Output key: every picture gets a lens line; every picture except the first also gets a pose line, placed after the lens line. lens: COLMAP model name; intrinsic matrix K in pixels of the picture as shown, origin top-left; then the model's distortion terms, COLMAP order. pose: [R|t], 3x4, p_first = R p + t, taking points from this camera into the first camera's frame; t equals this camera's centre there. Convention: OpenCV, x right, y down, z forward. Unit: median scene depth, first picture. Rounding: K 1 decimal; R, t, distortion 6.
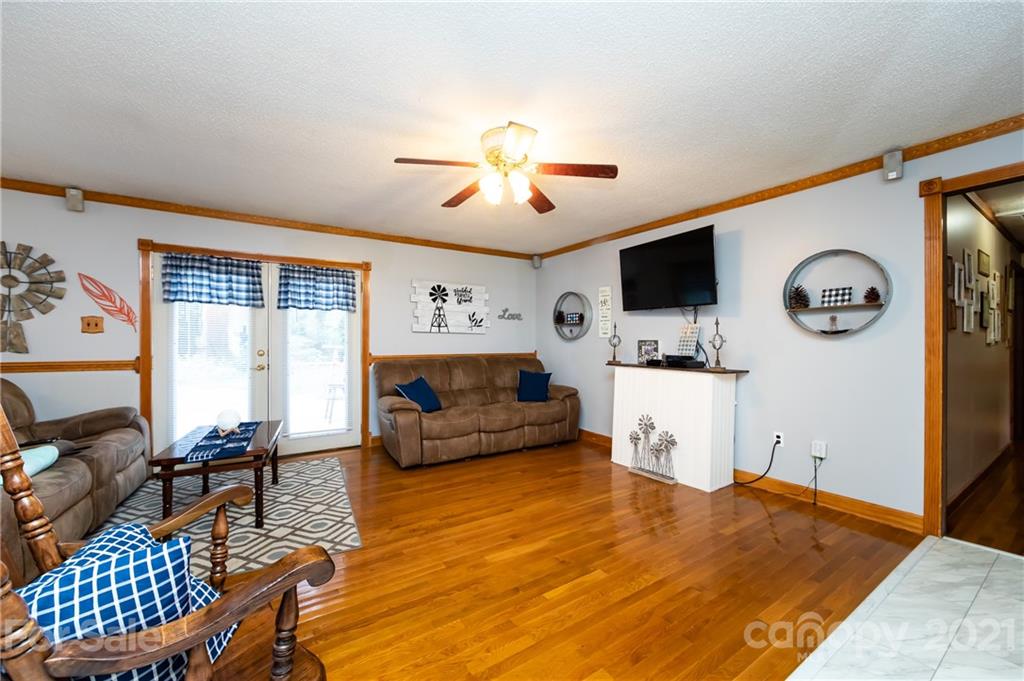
lens RADIAL K [[402.4, 0, 512.7], [0, 402.4, 342.6], [0, 0, 1]] dist [-0.002565, -0.000149]
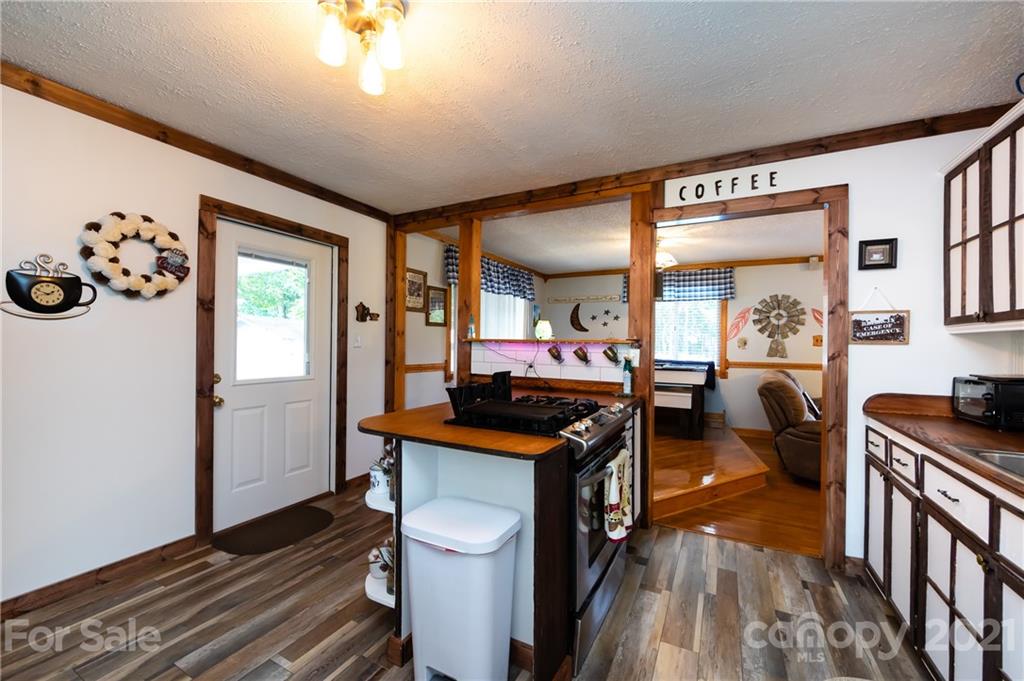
lens RADIAL K [[402.4, 0, 512.7], [0, 402.4, 342.6], [0, 0, 1]] dist [-0.002565, -0.000149]
pose [[0.470258, 0.004630, -0.882517, -0.217227], [-0.012729, 0.999918, -0.001536, -0.019315], [0.882437, 0.011956, 0.470279, -0.739772]]
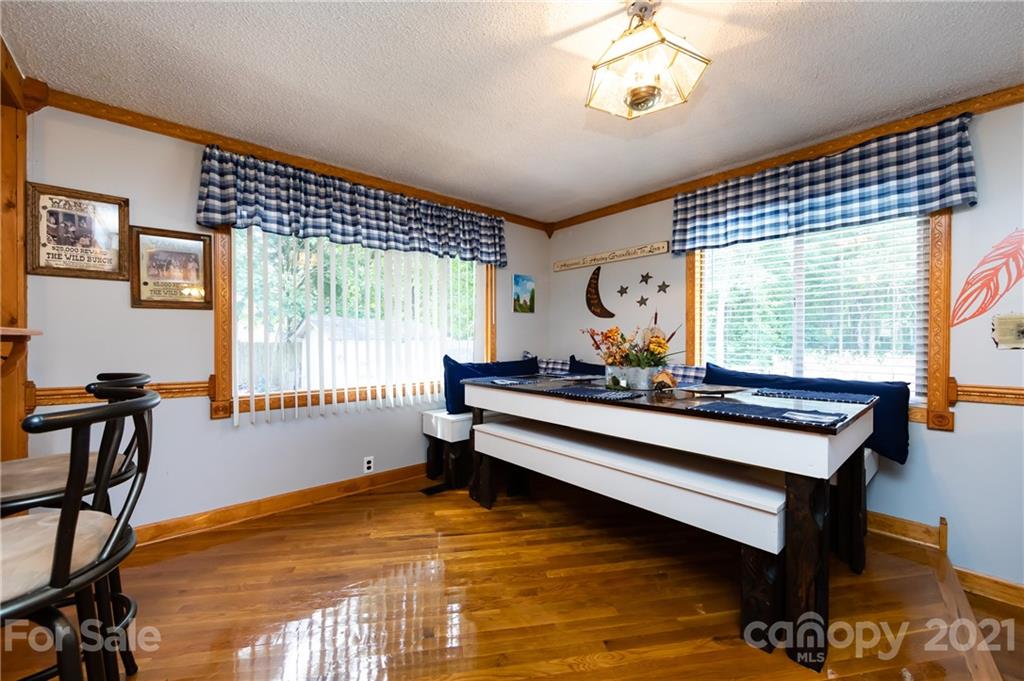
lens RADIAL K [[402.4, 0, 512.7], [0, 402.4, 342.6], [0, 0, 1]] dist [-0.002565, -0.000149]
pose [[0.122877, 0.004148, -0.992413, -0.738797], [0.000128, 0.999991, 0.004196, -0.018730], [0.992422, -0.000642, 0.122875, 0.076879]]
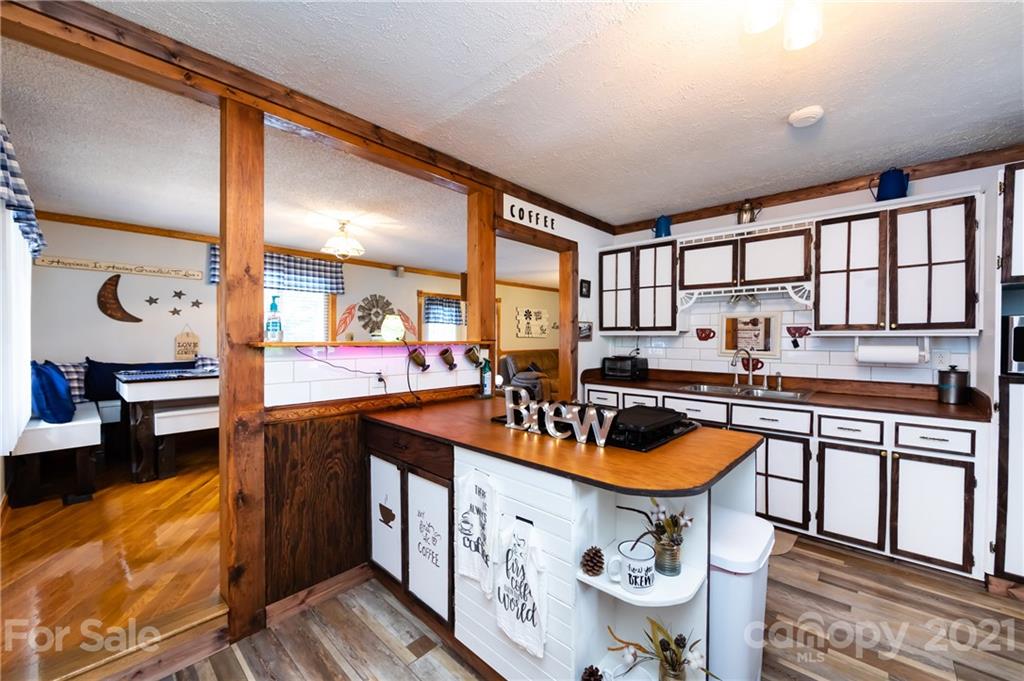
lens RADIAL K [[402.4, 0, 512.7], [0, 402.4, 342.6], [0, 0, 1]] dist [-0.002565, -0.000149]
pose [[0.972973, -0.001562, 0.230915, -0.921988], [-0.001267, 0.999926, 0.012100, -0.033668], [-0.230916, -0.012066, 0.972899, -0.940711]]
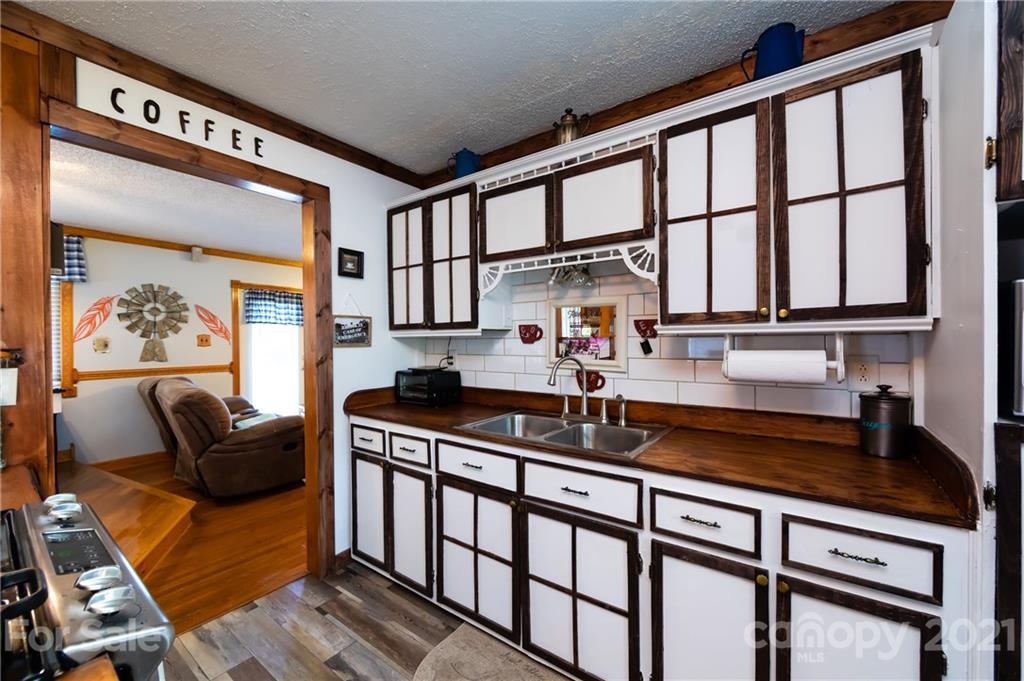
lens RADIAL K [[402.4, 0, 512.7], [0, 402.4, 342.6], [0, 0, 1]] dist [-0.002565, -0.000149]
pose [[0.940372, -0.011345, 0.339958, -0.472642], [0.009949, 0.999933, 0.005849, -0.032841], [-0.340001, -0.002118, 0.940423, -0.675752]]
